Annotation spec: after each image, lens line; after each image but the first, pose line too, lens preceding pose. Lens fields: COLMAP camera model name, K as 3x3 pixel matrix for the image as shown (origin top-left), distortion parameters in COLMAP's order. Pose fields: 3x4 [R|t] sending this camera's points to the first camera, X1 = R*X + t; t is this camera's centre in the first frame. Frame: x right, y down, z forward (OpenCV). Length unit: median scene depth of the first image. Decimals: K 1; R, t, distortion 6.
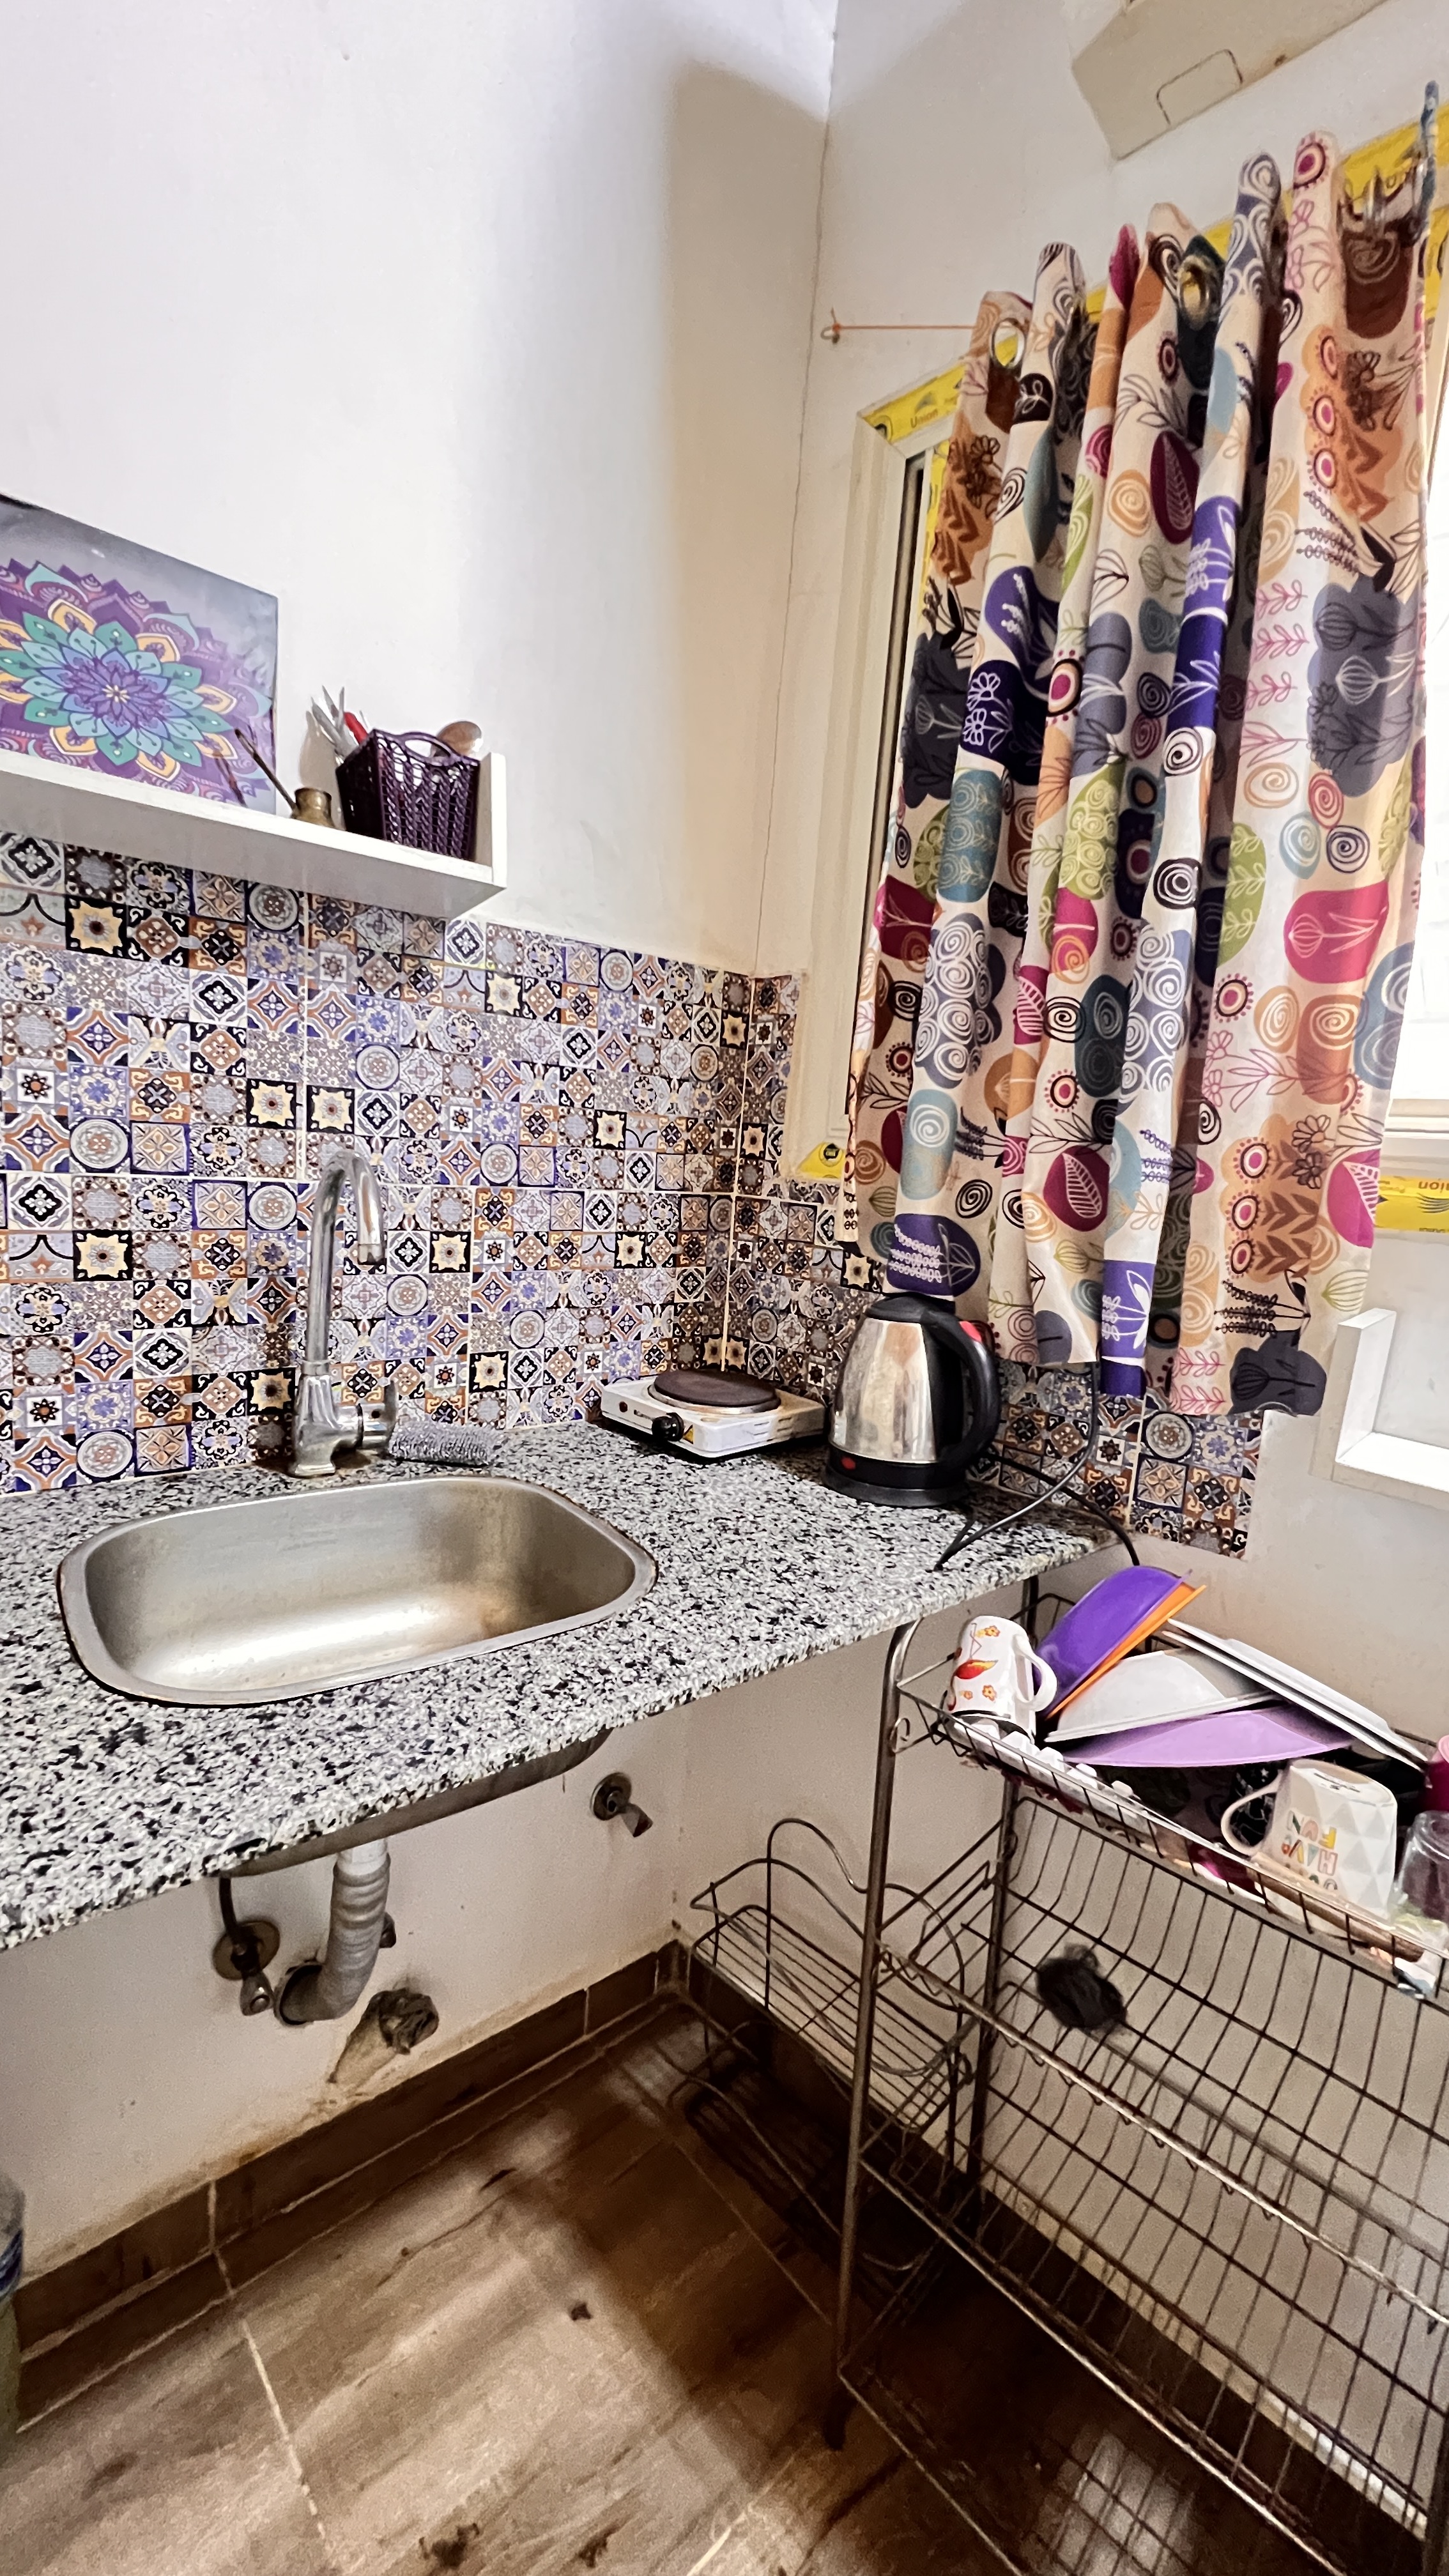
lens RADIAL K [[1024.7, 0, 719.6], [0, 1024.7, 1290.2], [0, 0, 1]] dist [-0.002210, -0.000672]
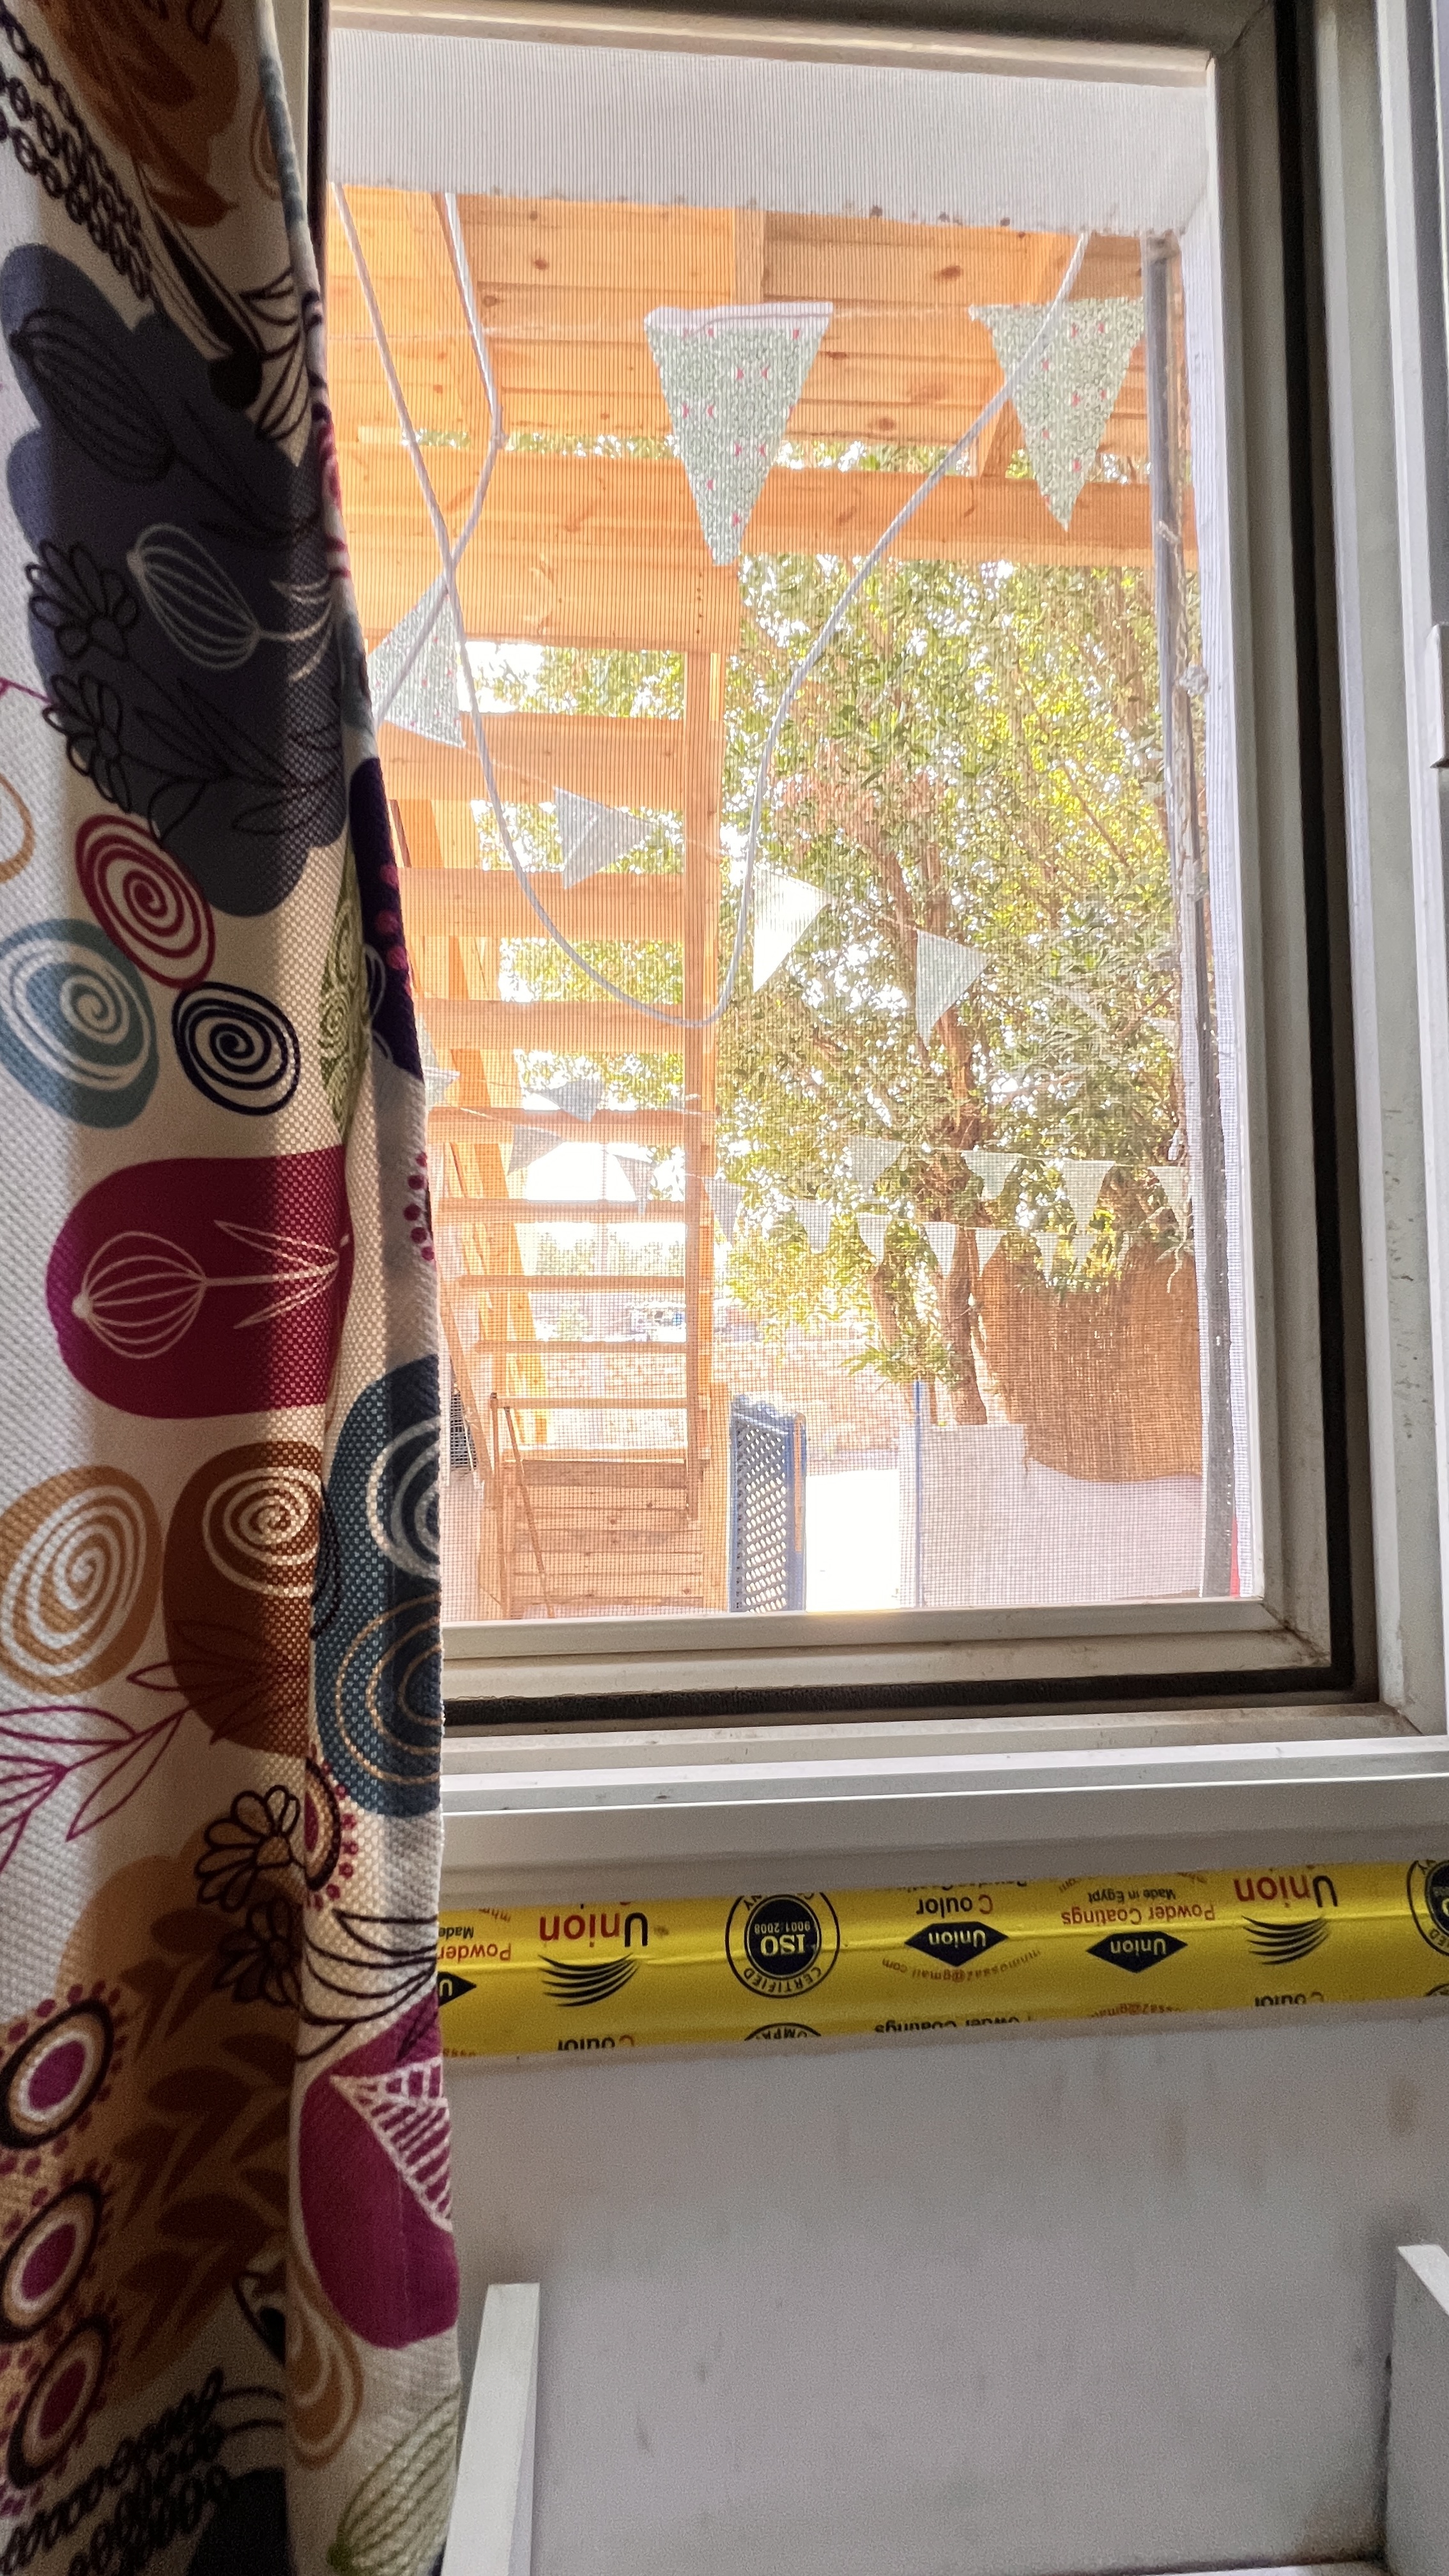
lens RADIAL K [[1024.7, 0, 719.6], [0, 1024.7, 1290.2], [0, 0, 1]] dist [-0.002210, -0.000672]
pose [[0.675189, -0.058994, 0.735282, 0.443593], [0.158628, 0.985088, -0.066627, -0.287919], [-0.720387, 0.161622, 0.674479, 0.629272]]
